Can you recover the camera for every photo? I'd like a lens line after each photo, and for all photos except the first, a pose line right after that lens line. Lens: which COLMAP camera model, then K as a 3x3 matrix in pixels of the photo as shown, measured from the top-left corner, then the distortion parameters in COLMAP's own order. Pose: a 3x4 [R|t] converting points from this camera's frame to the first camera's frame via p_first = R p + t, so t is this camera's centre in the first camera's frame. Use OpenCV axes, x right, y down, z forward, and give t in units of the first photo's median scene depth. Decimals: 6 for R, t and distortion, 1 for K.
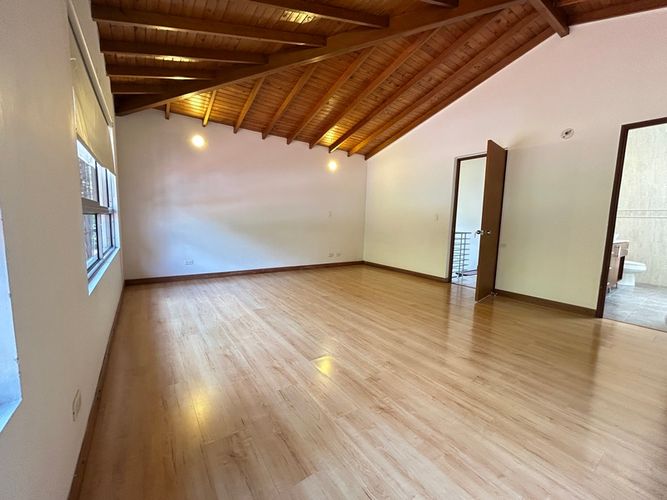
lens RADIAL K [[270.0, 0, 334.6], [0, 270.0, 249.1], [0, 0, 1]] dist [-0.001801, 0.000280]
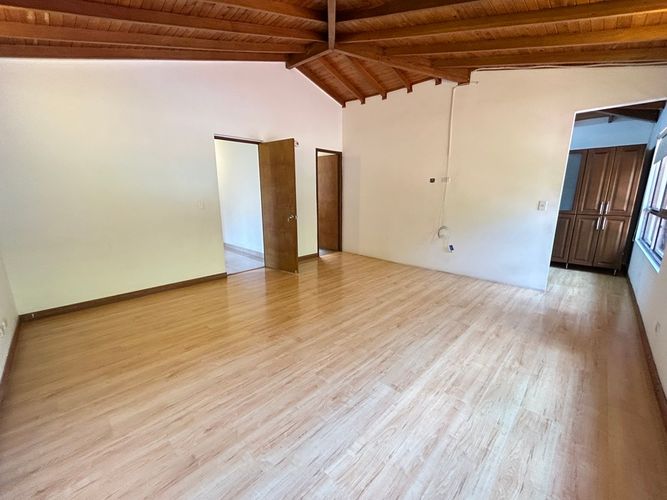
lens RADIAL K [[270.0, 0, 334.6], [0, 270.0, 249.1], [0, 0, 1]] dist [-0.001801, 0.000280]
pose [[-0.182616, -0.227982, 0.956387, -0.920632], [0.101770, 0.963136, 0.249023, -0.284036], [-0.977903, 0.142807, -0.152682, 1.423524]]
